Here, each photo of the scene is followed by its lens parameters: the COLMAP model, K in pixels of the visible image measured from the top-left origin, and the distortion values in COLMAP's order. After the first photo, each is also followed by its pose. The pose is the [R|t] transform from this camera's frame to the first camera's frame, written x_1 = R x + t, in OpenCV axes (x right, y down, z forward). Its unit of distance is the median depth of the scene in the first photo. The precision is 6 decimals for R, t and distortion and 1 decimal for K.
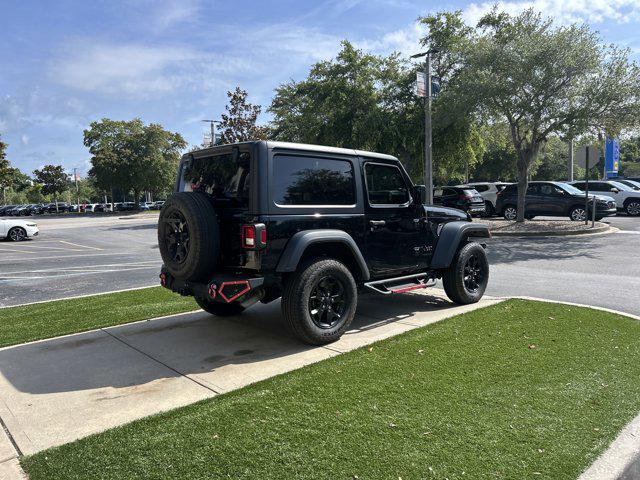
lens RADIAL K [[481.2, 0, 321.9], [0, 481.2, 236.6], [0, 0, 1]] dist [0.046626, -0.047256]
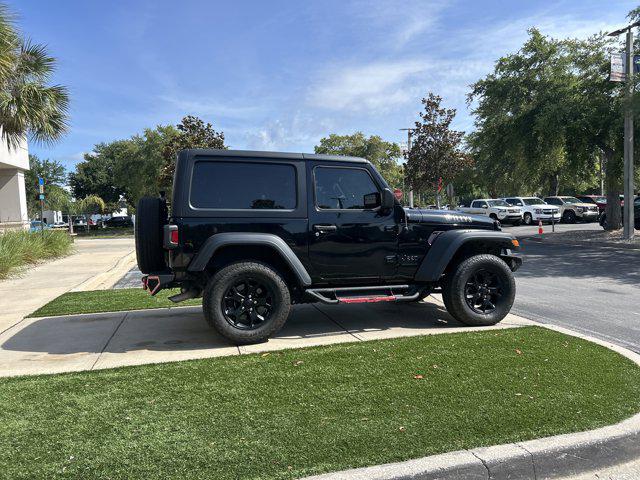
lens RADIAL K [[481.2, 0, 323.5], [0, 481.2, 236.3], [0, 0, 1]] dist [0.046626, -0.047256]
pose [[0.890804, 0.027792, -0.453537, 0.140622], [-0.034748, 0.999372, -0.007011, -0.001296], [0.453057, 0.022005, 0.891210, 0.036074]]
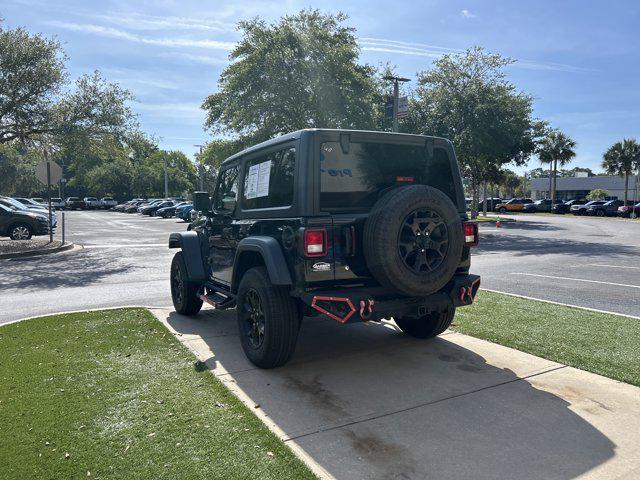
lens RADIAL K [[481.2, 0, 322.9], [0, 481.2, 235.4], [0, 0, 1]] dist [0.046626, -0.047256]
pose [[0.230931, -0.036599, 0.972282, -0.250300], [0.084623, 0.996261, 0.017402, -0.008228], [-0.969283, 0.078259, 0.233164, 0.220305]]
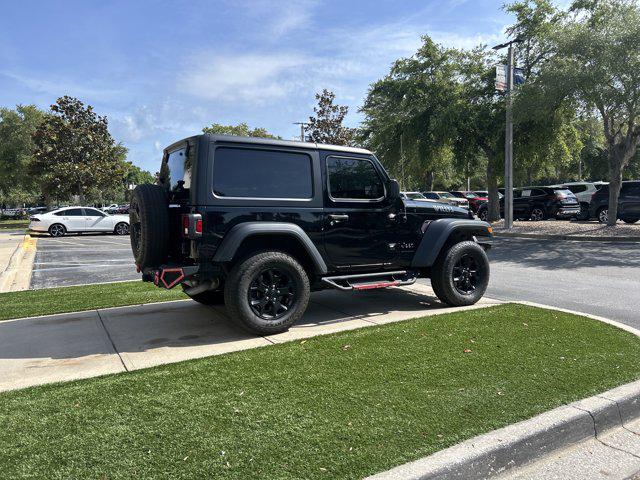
lens RADIAL K [[481.2, 0, 324.5], [0, 481.2, 240.0], [0, 0, 1]] dist [0.046626, -0.047256]
pose [[0.977169, 0.024607, -0.211035, 0.075657], [-0.023763, 0.999696, 0.006538, 0.003155], [0.211132, -0.001374, 0.977457, 0.007601]]
